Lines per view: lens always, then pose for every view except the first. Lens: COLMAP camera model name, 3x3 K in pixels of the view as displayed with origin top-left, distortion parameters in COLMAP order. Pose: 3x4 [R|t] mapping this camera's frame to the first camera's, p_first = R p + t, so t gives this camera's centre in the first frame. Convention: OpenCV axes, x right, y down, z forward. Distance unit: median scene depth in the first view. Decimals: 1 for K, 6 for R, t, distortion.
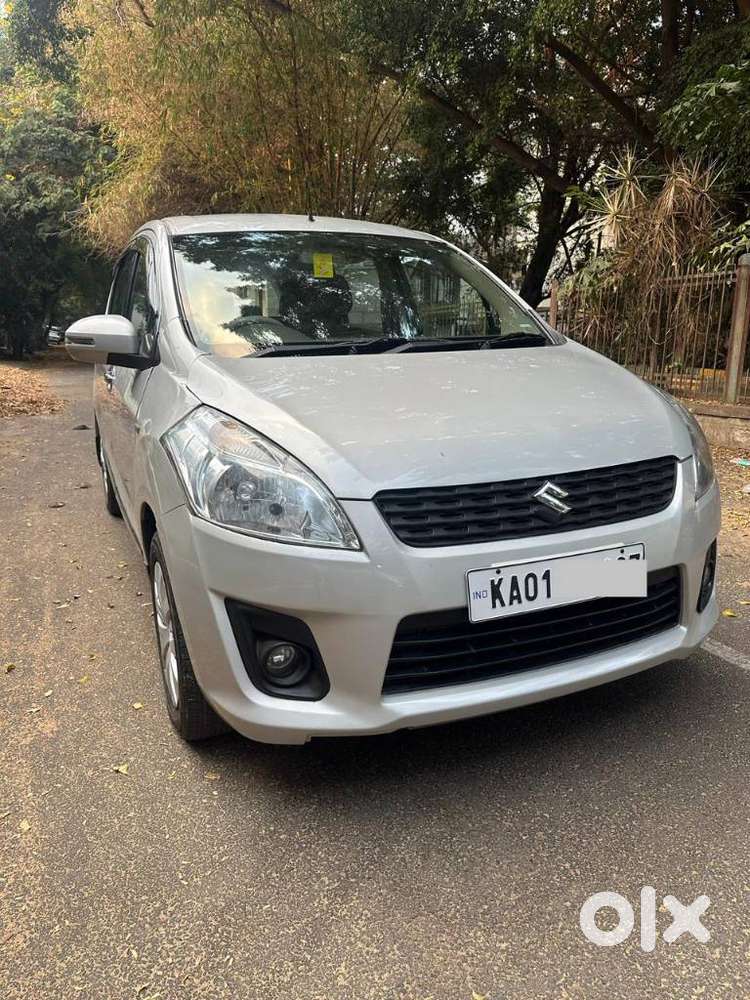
lens RADIAL K [[719.8, 0, 398.5], [0, 719.8, 498.8], [0, 0, 1]] dist [0.020381, -0.024528]
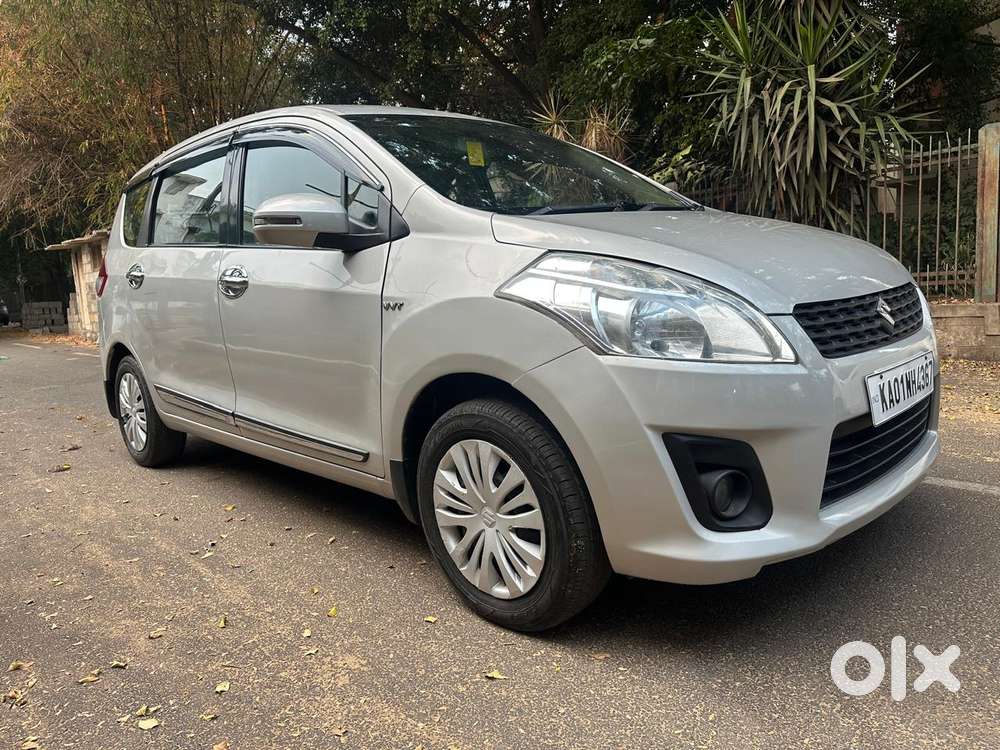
lens RADIAL K [[719.8, 0, 499.2], [0, 719.8, 372.9], [0, 0, 1]] dist [0.020381, -0.024528]
pose [[0.937792, -0.096385, 0.333550, -0.746499], [0.133798, 0.986820, -0.091023, 0.116286], [-0.320380, 0.129989, 0.938328, 0.175681]]
